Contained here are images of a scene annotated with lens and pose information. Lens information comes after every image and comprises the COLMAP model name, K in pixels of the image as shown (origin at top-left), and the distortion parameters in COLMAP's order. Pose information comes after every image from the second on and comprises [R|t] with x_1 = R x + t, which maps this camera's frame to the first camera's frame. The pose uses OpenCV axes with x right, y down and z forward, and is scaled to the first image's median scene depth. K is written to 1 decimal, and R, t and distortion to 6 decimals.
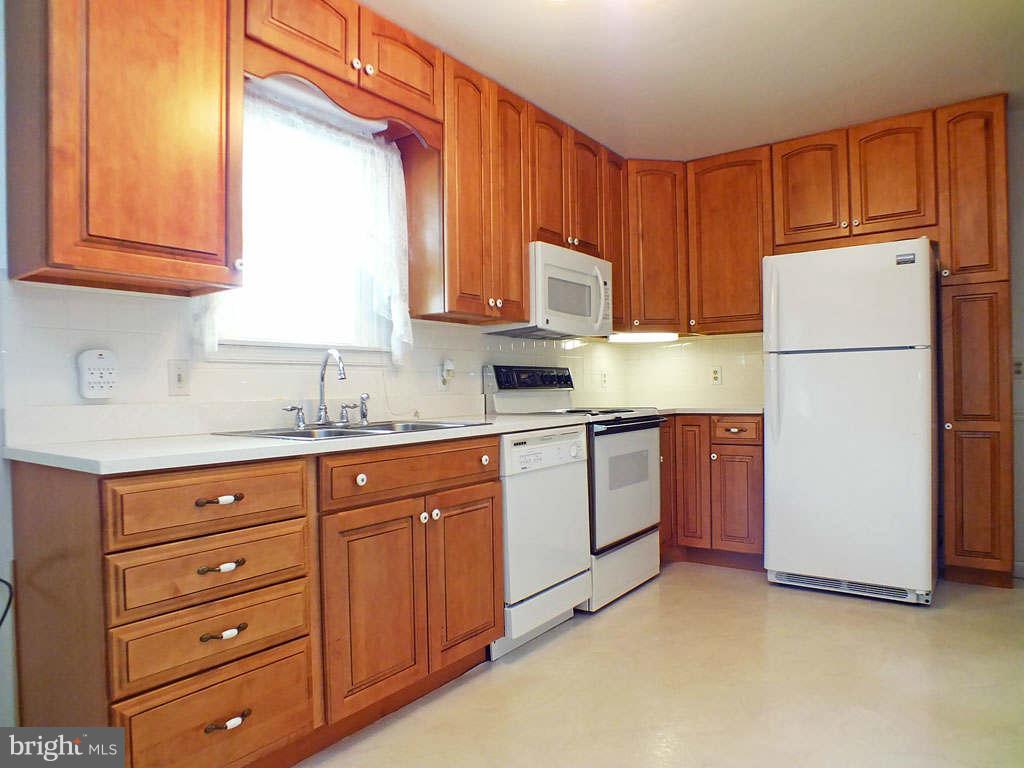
lens RADIAL K [[687.5, 0, 512.0], [0, 687.5, 384.0], [0, 0, 1]] dist [-0.053605, 0.030996]
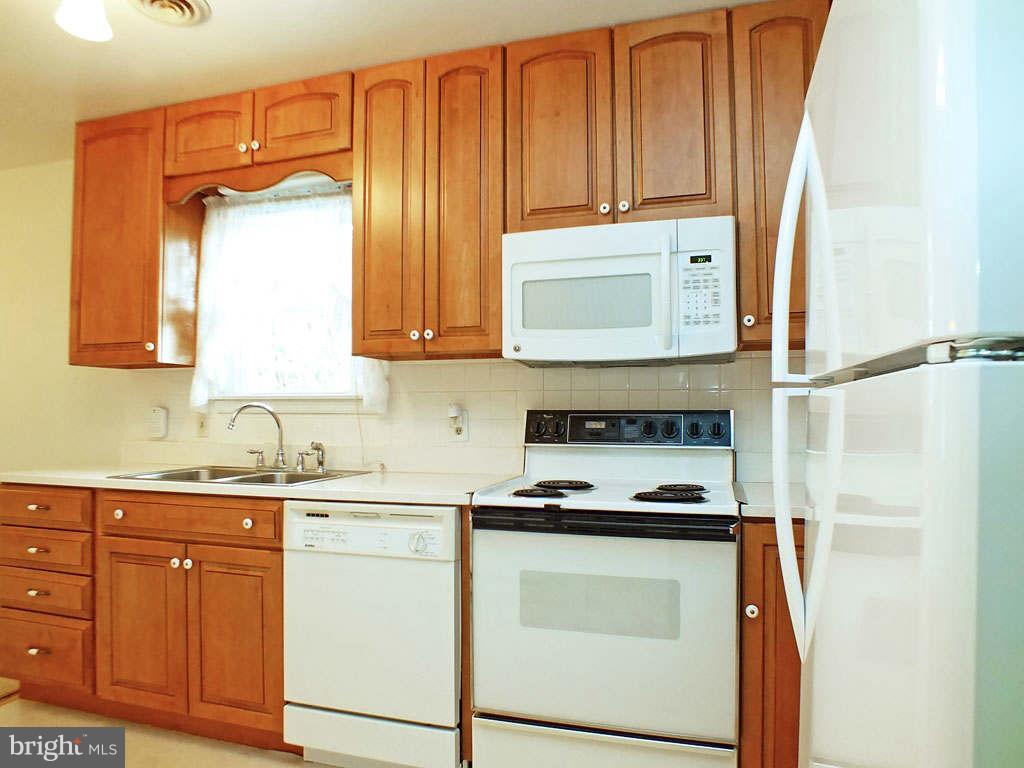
lens RADIAL K [[687.5, 0, 512.0], [0, 687.5, 384.0], [0, 0, 1]] dist [-0.053605, 0.030996]
pose [[0.282247, -0.018805, -0.959157, 0.869899], [0.003652, 0.999822, -0.018527, -0.053603], [0.959335, 0.001726, 0.282265, 1.001337]]
